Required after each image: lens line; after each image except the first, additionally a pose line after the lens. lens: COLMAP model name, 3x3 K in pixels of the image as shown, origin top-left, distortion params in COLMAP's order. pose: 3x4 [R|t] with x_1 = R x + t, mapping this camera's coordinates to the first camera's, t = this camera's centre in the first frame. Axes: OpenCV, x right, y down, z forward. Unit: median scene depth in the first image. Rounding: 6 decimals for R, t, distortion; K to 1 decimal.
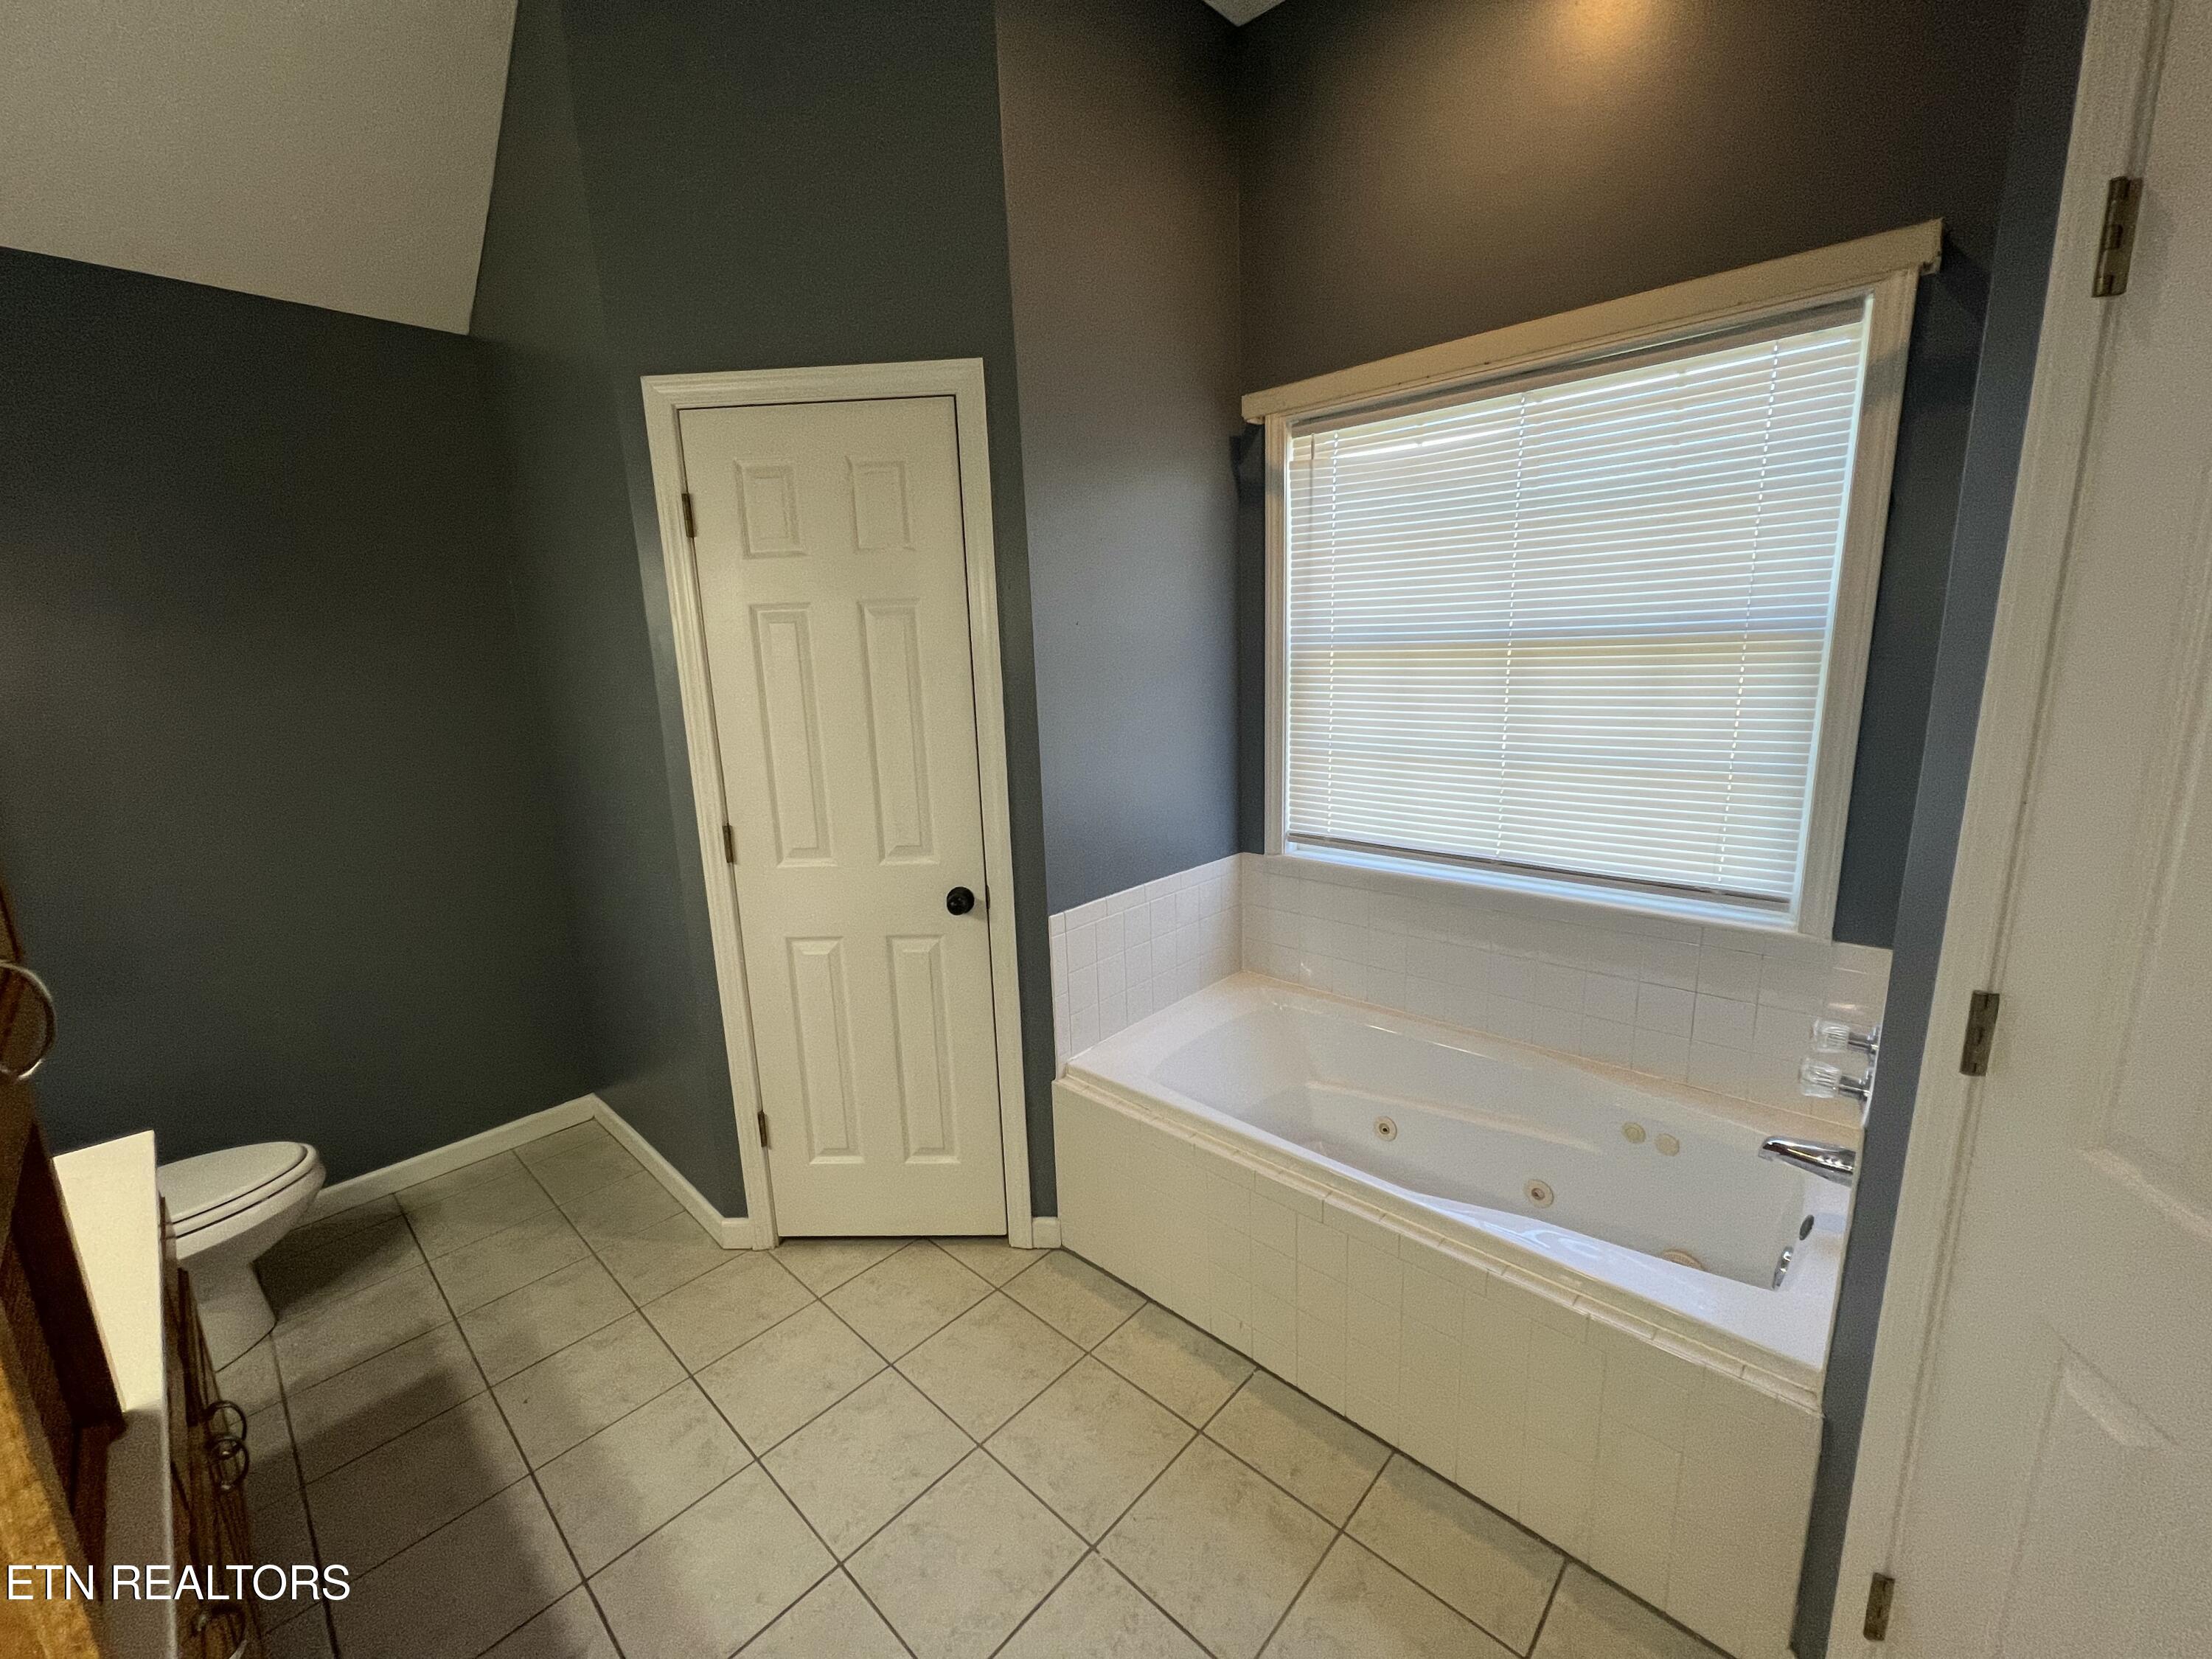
lens RADIAL K [[884.0, 0, 1108.3], [0, 884.0, 824.3], [0, 0, 1]] dist [-0.001654, -0.000283]
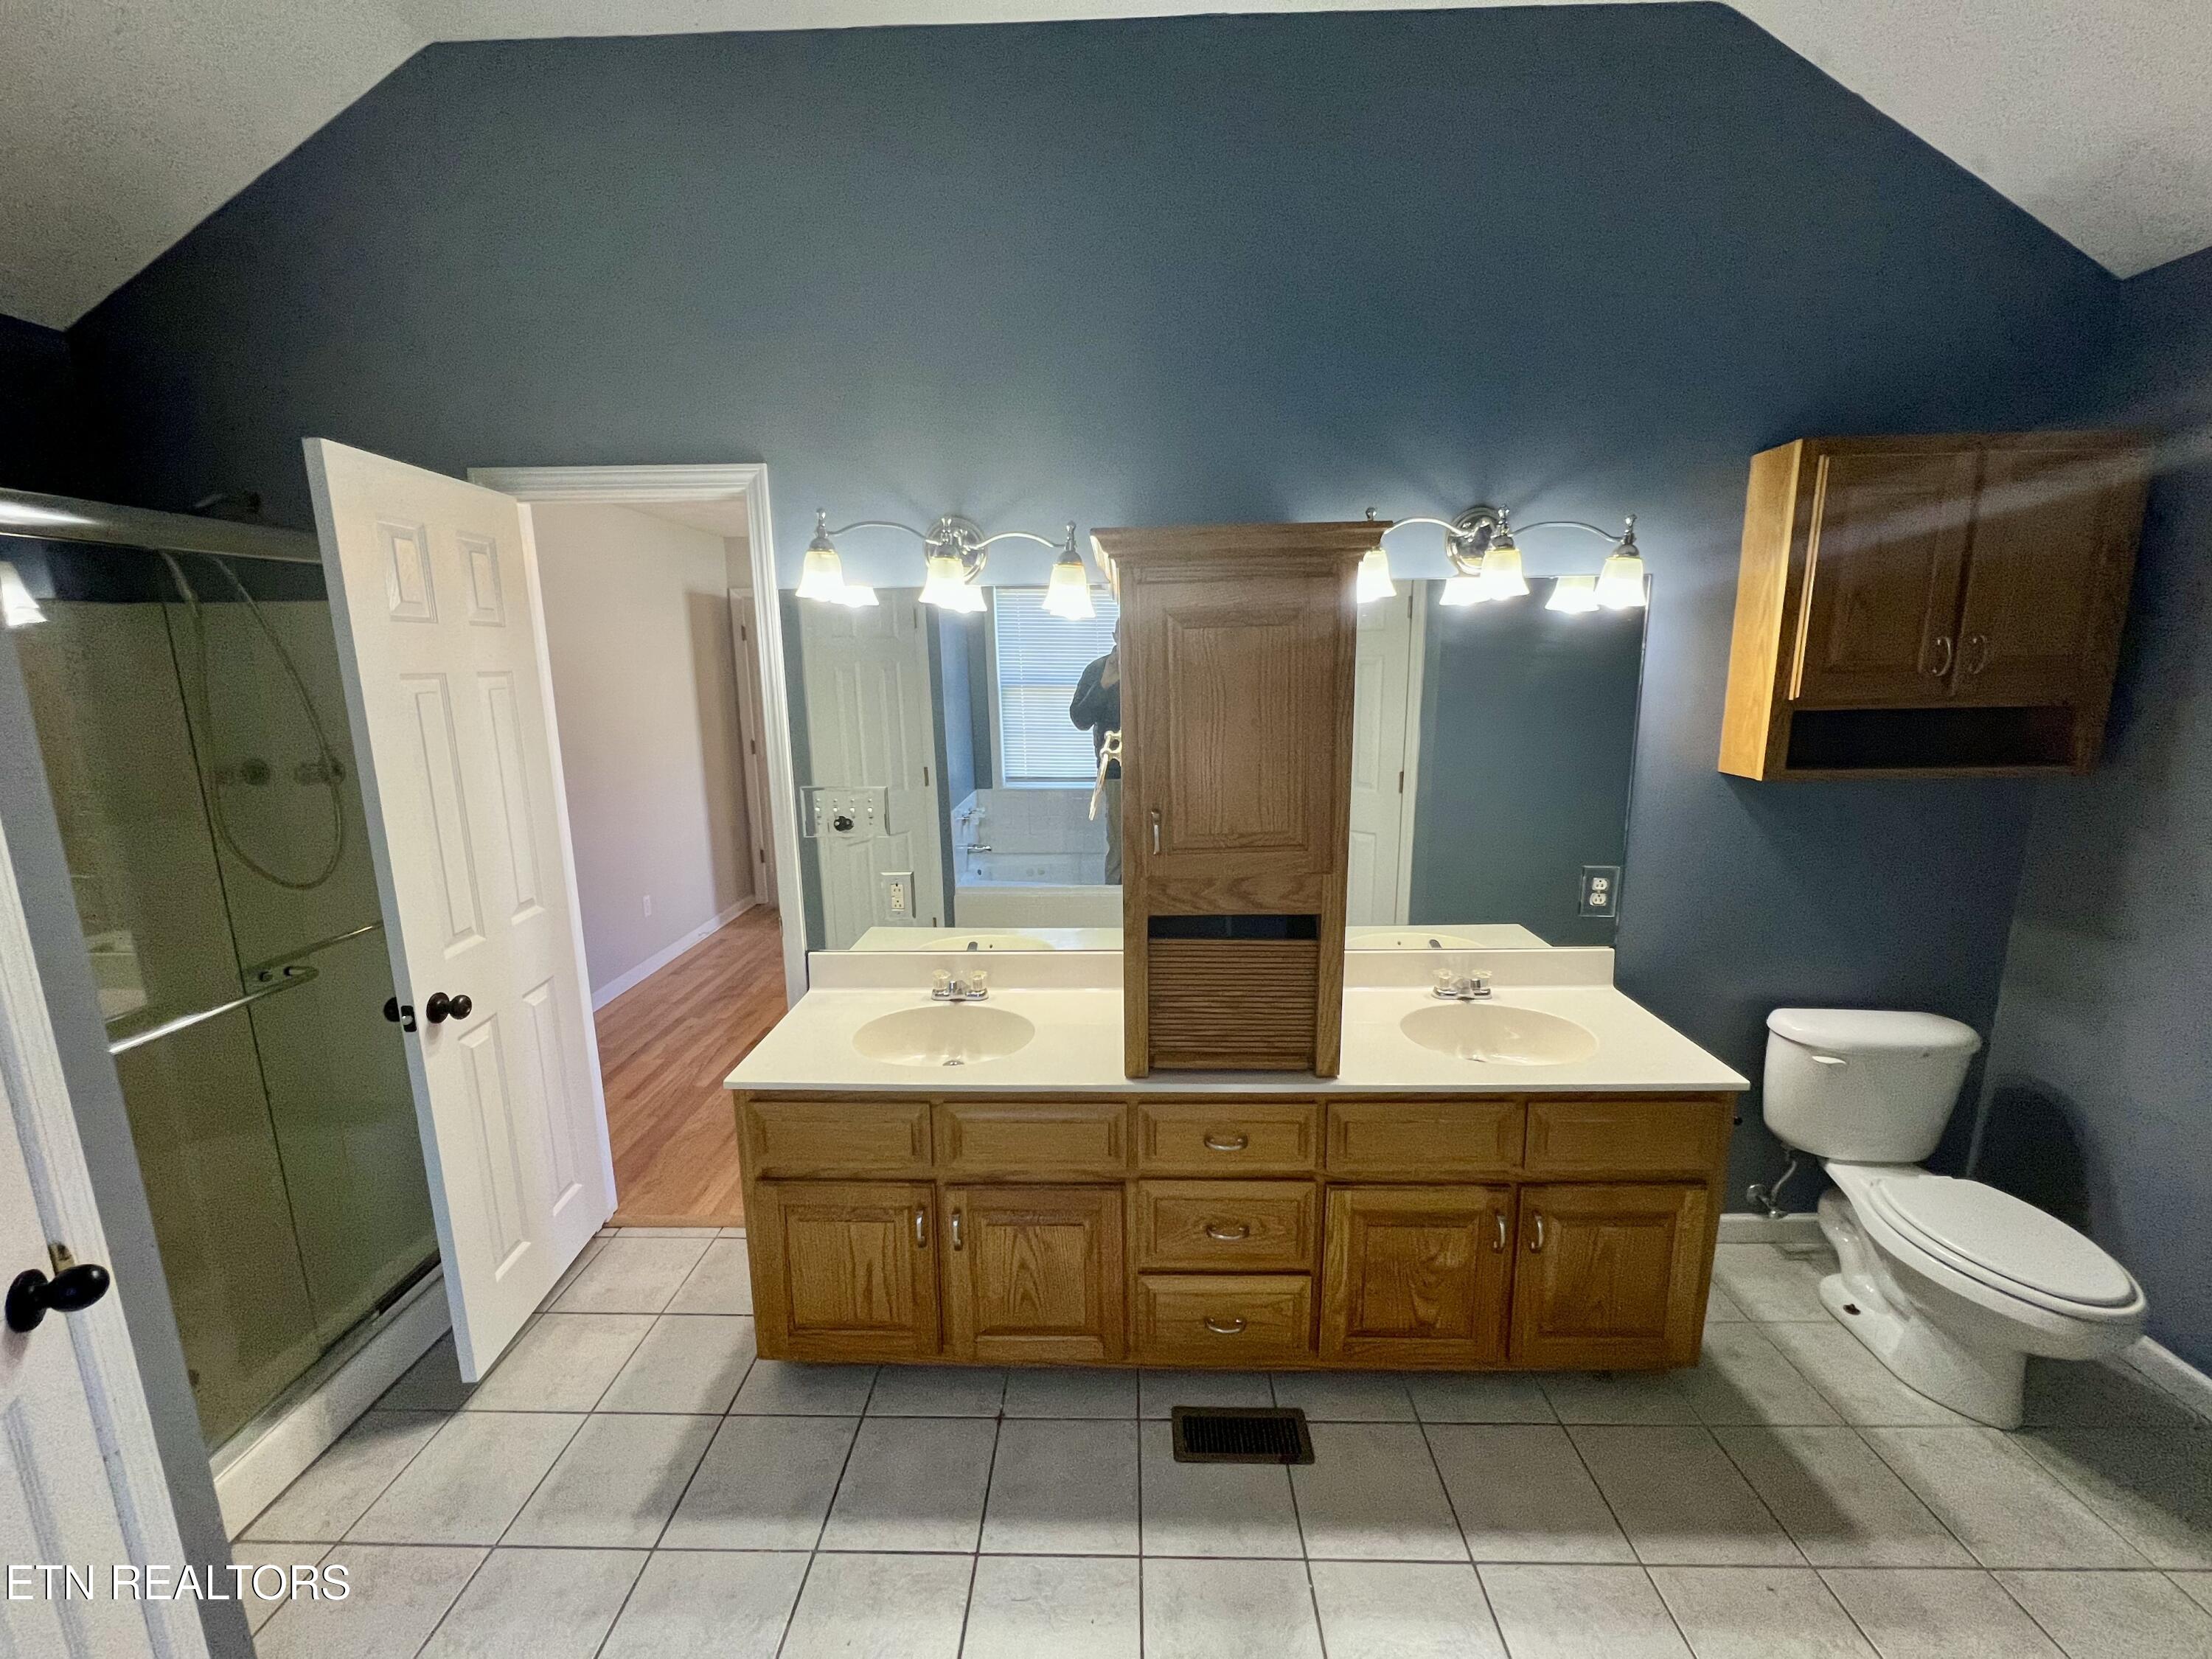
lens RADIAL K [[884.0, 0, 1105.0], [0, 884.0, 827.6], [0, 0, 1]] dist [-0.001654, -0.000283]
pose [[-0.738131, 0.169504, -0.653017, 0.200681], [-0.107875, 0.925817, 0.362250, -0.219223], [0.665977, 0.337833, -0.665089, 0.807472]]
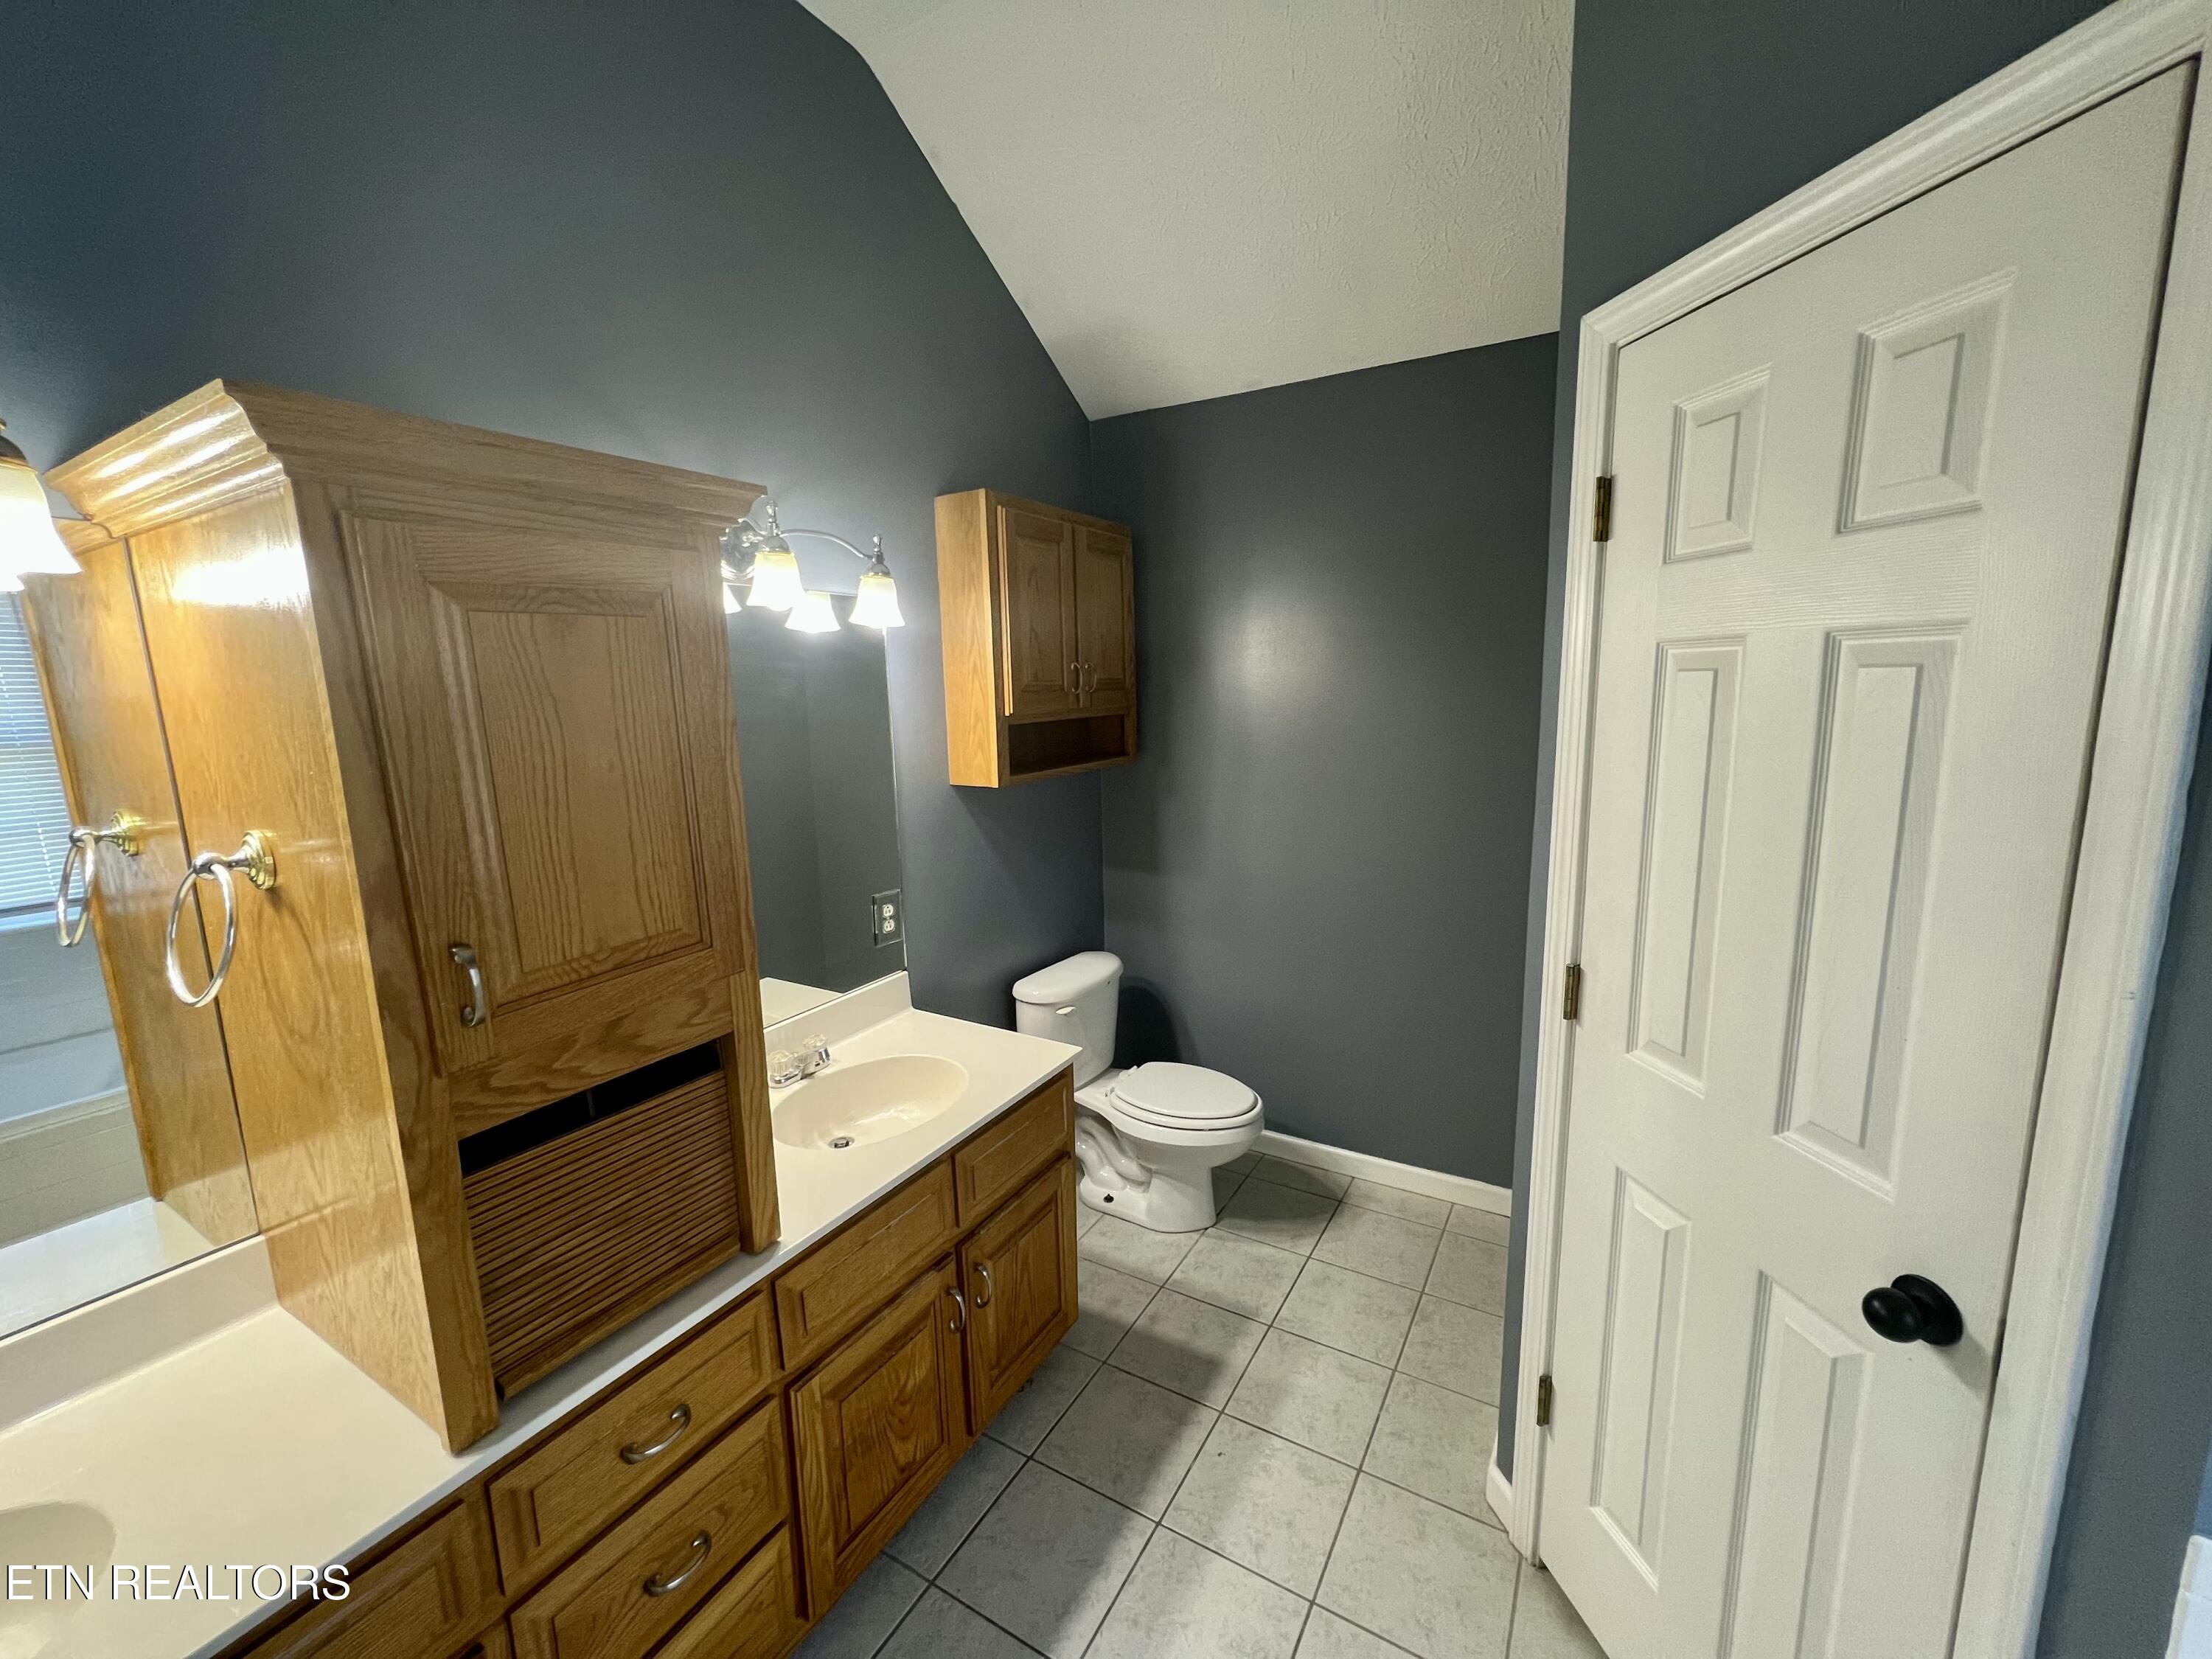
lens RADIAL K [[887.0, 0, 1116.9], [0, 887.0, 827.7], [0, 0, 1]] dist [-0.003571, -0.000015]
pose [[0.227500, 0.187384, -0.955579, 0.113407], [-0.200119, 0.969362, 0.142444, -0.127142], [0.952993, 0.158823, 0.258029, 0.475156]]
